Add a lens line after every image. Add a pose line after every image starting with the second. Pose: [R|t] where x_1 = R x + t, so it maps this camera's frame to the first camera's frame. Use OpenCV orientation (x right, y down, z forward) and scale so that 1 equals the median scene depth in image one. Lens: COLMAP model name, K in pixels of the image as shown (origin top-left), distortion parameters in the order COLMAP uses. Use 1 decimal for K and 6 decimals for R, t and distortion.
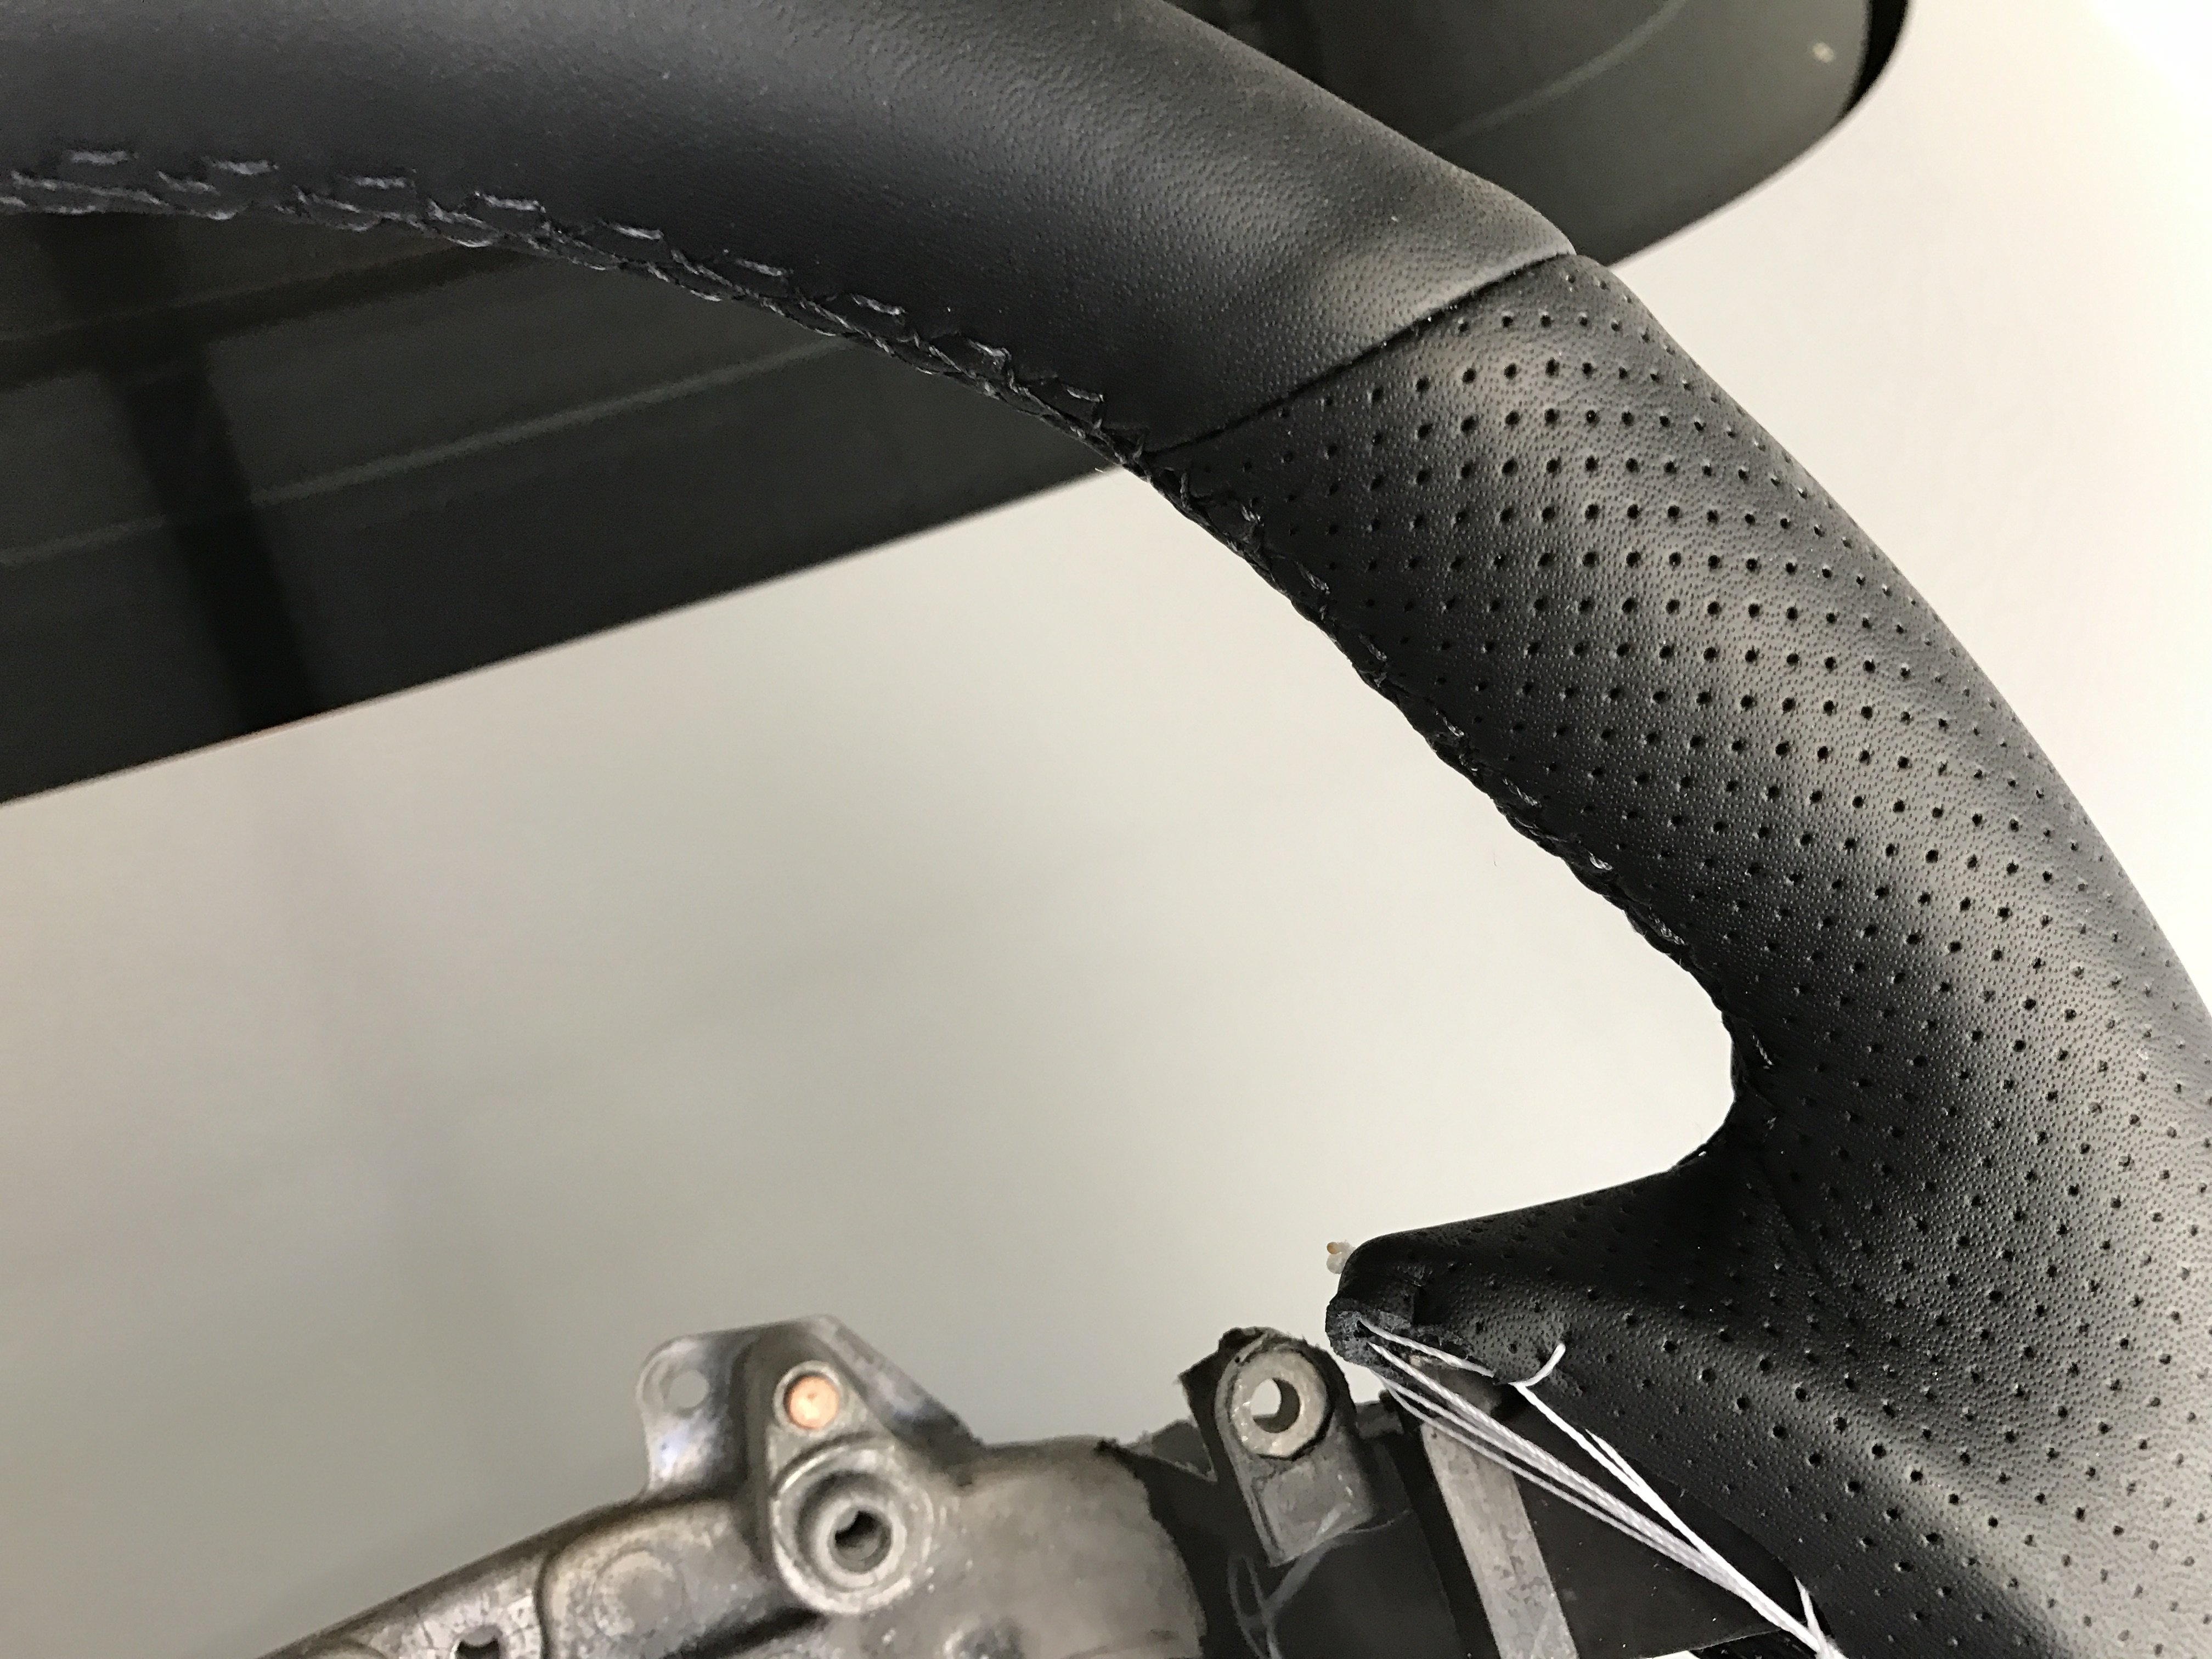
lens RADIAL K [[1808.1, 0, 1141.3], [0, 1808.1, 817.5], [0, 0, 1]] dist [0.001499, 0.004191]
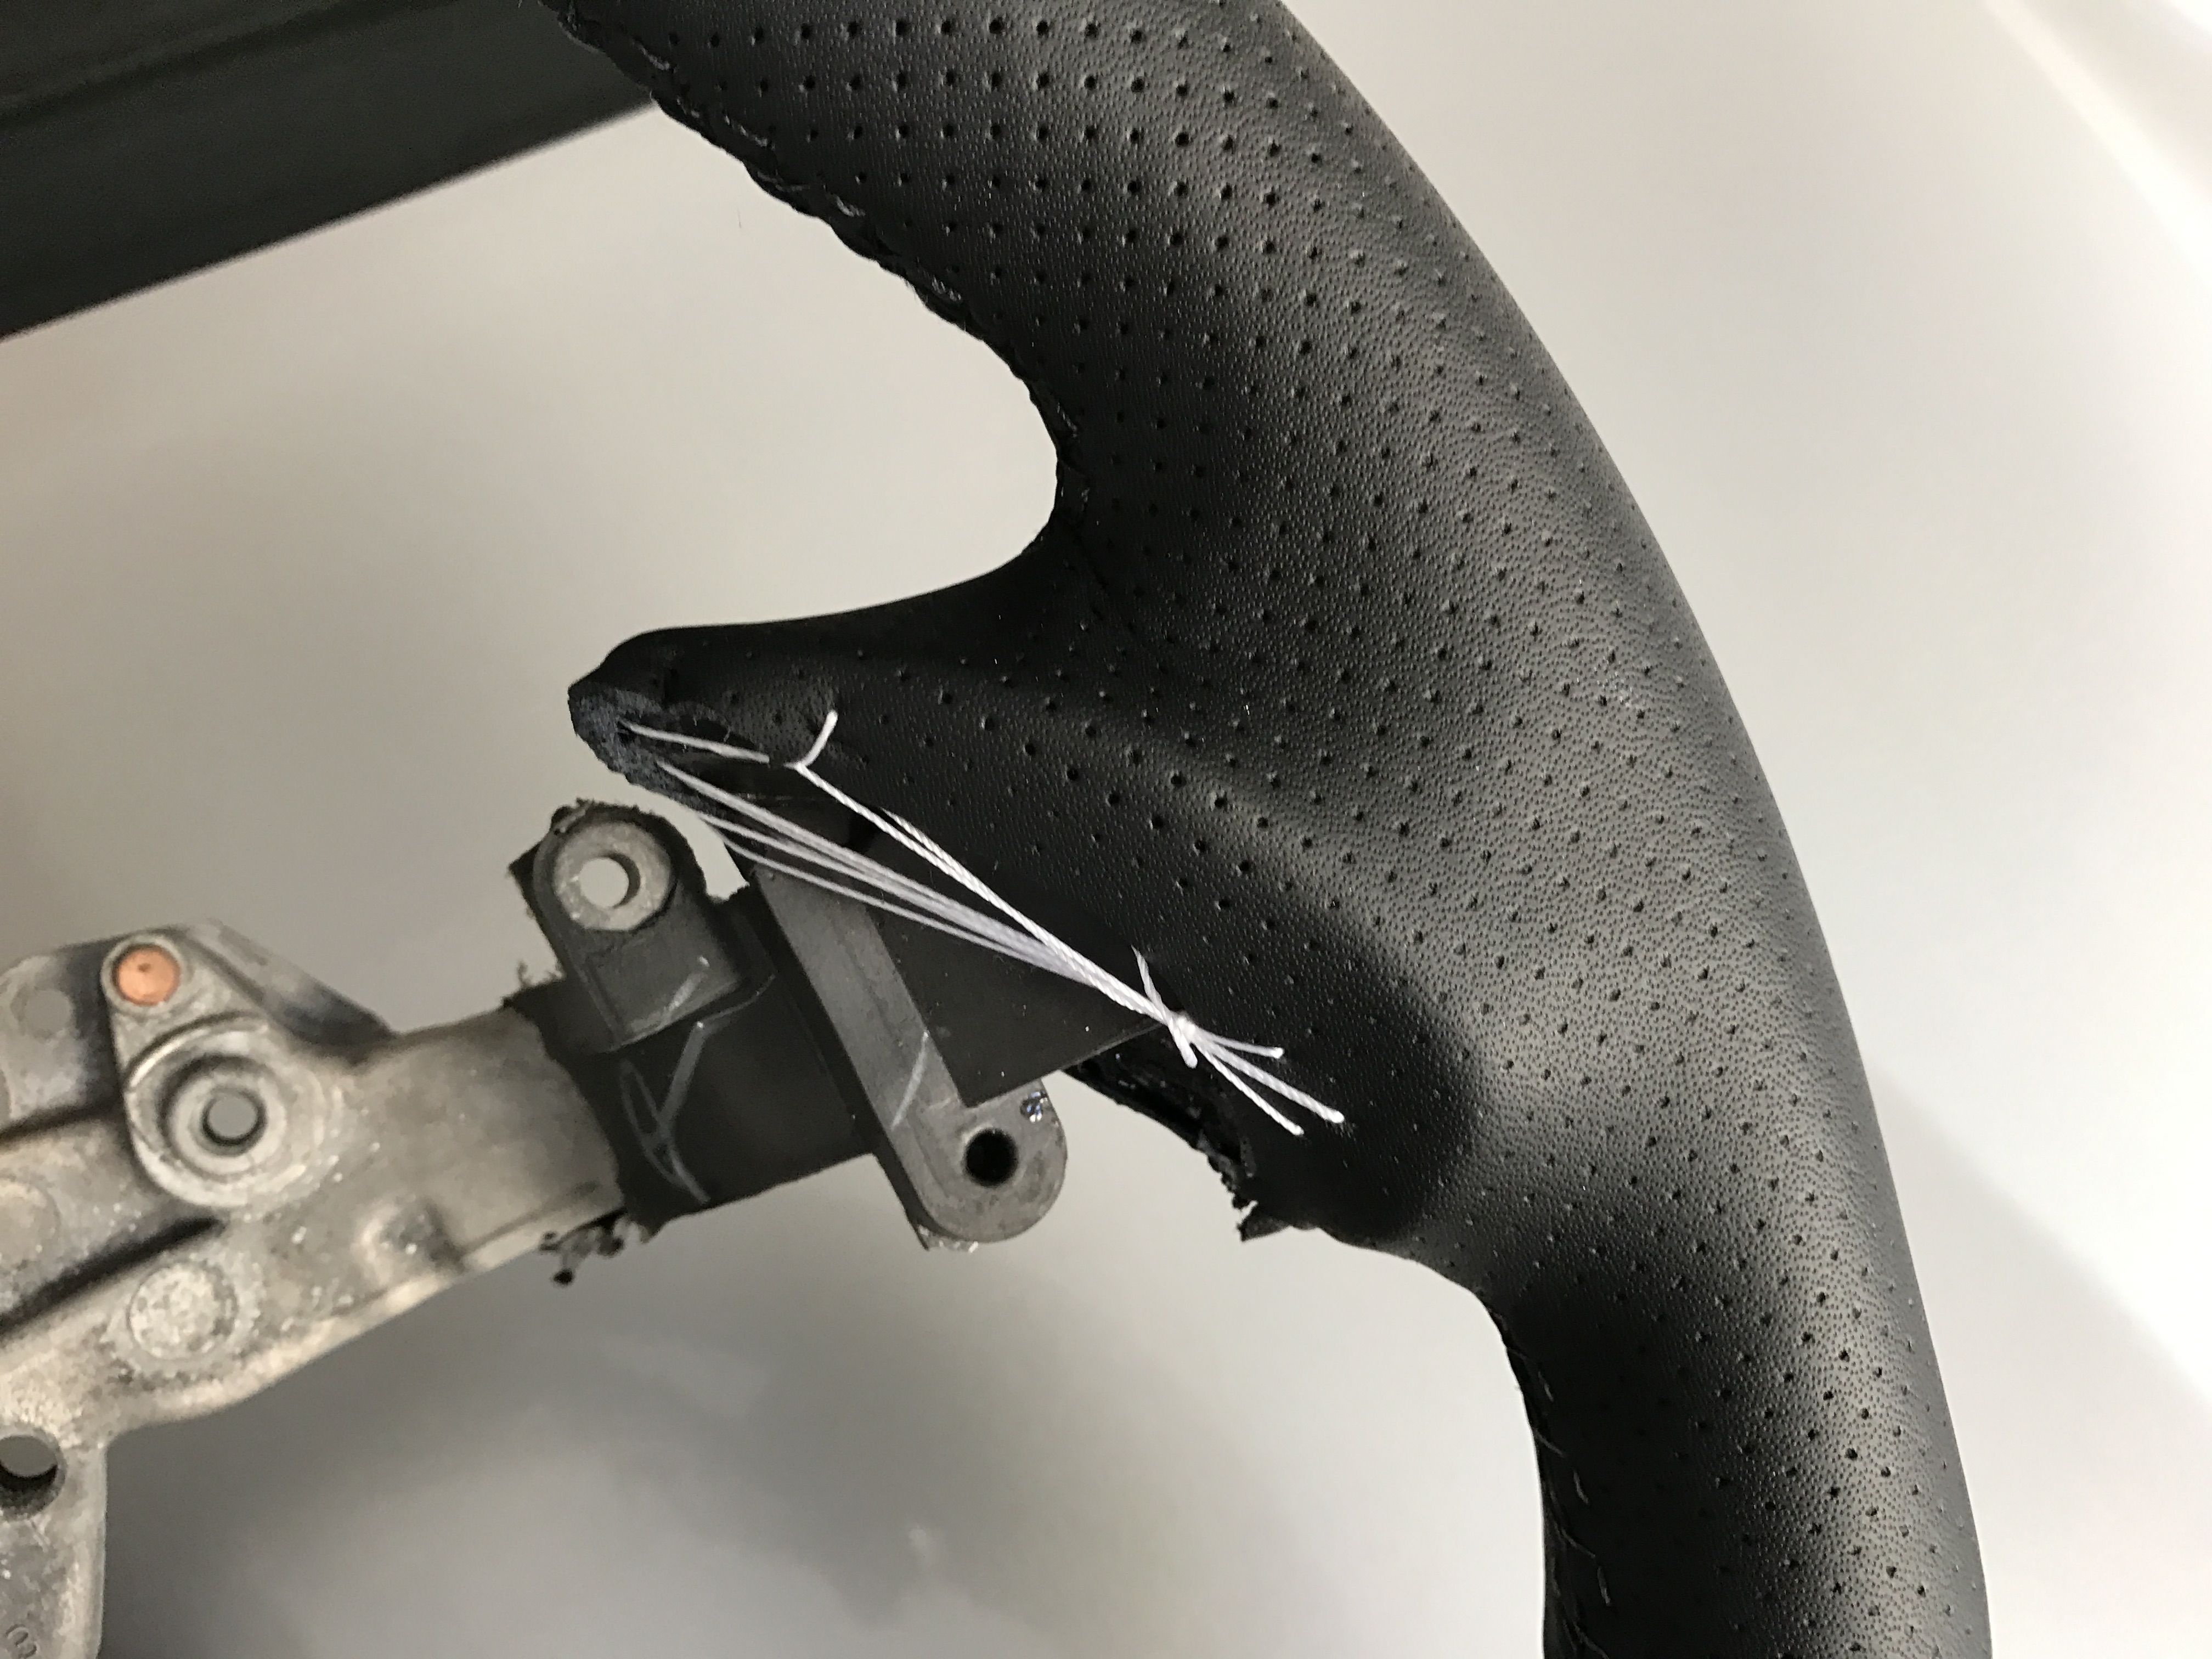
lens RADIAL K [[1808.1, 0, 1105.0], [0, 1808.1, 835.9], [0, 0, 1]] dist [0.001499, 0.004191]
pose [[0.989959, -0.116672, 0.079806, 0.277391], [0.110992, 0.991191, 0.072263, 0.291163], [-0.087534, -0.062679, 0.994188, 0.072970]]
